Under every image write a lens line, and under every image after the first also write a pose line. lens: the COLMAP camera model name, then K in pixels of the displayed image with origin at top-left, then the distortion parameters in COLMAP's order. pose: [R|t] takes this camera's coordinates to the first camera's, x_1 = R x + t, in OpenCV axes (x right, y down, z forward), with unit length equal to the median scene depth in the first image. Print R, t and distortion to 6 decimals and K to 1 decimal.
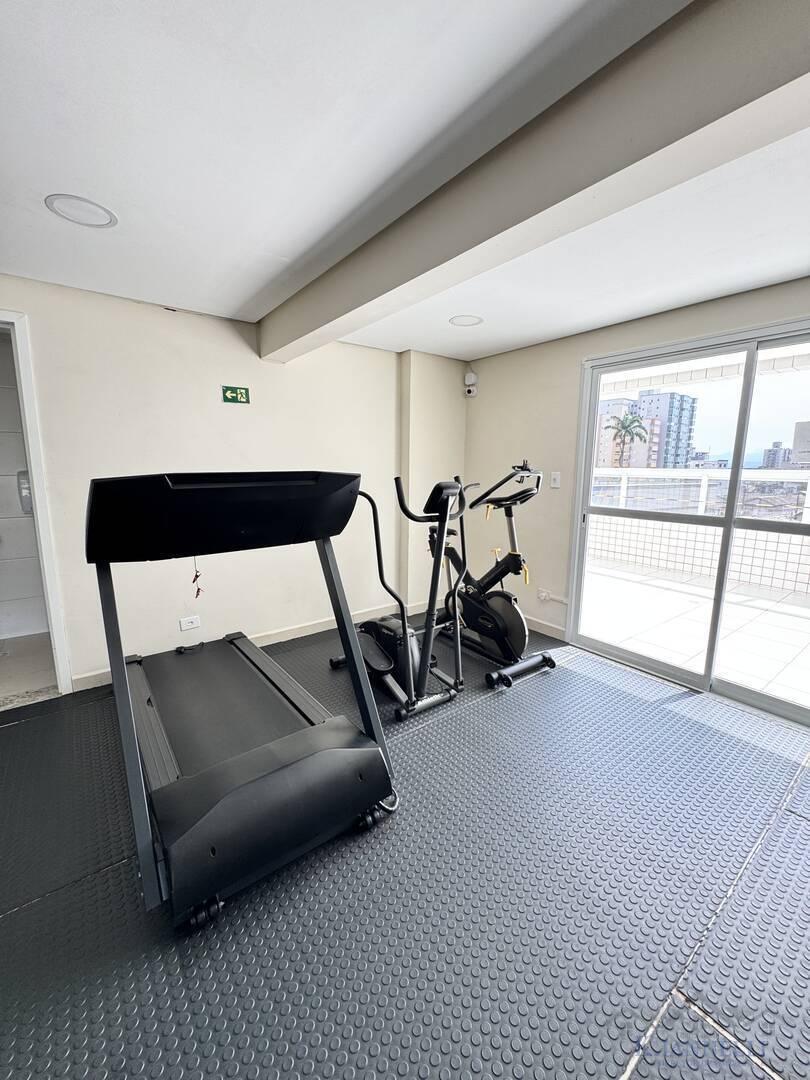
lens RADIAL K [[433.7, 0, 407.0], [0, 433.7, 543.7], [0, 0, 1]] dist [-0.002548, -0.000013]
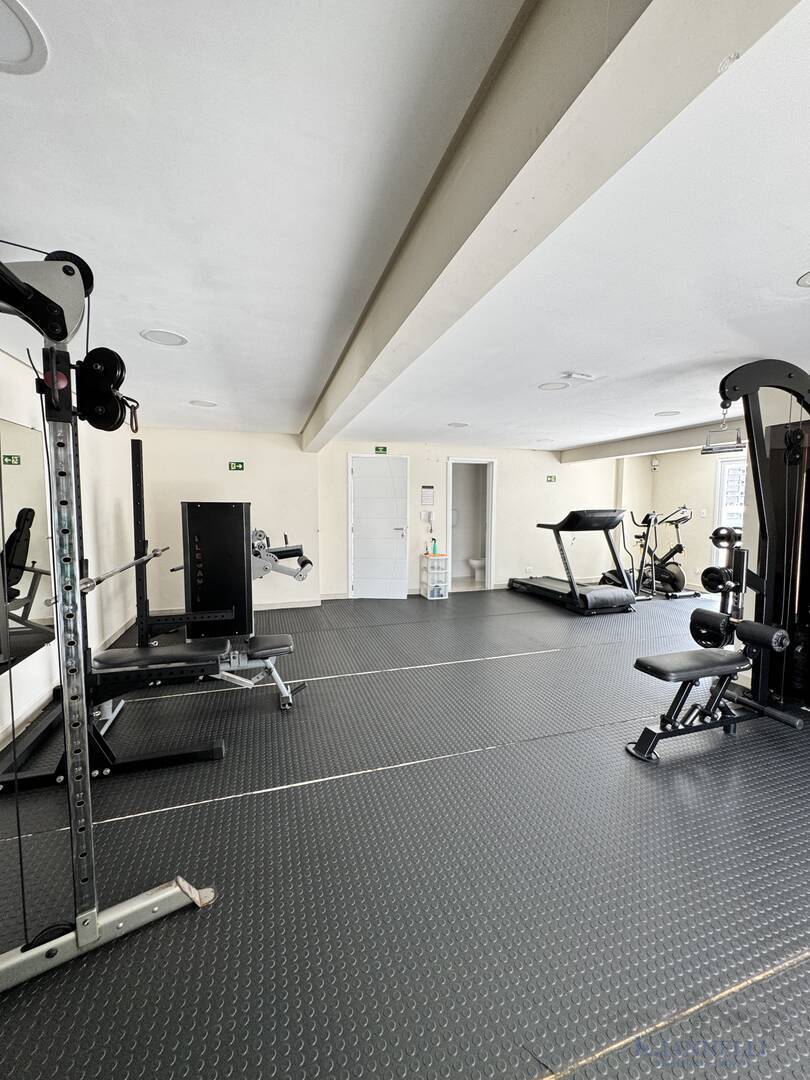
lens RADIAL K [[433.7, 0, 407.2], [0, 433.7, 537.4], [0, 0, 1]] dist [-0.002548, -0.000013]
pose [[0.944168, 0.021992, -0.328730, -0.373156], [-0.053121, 0.994876, -0.086017, 0.267359], [0.325154, 0.098677, 0.940499, -1.686943]]
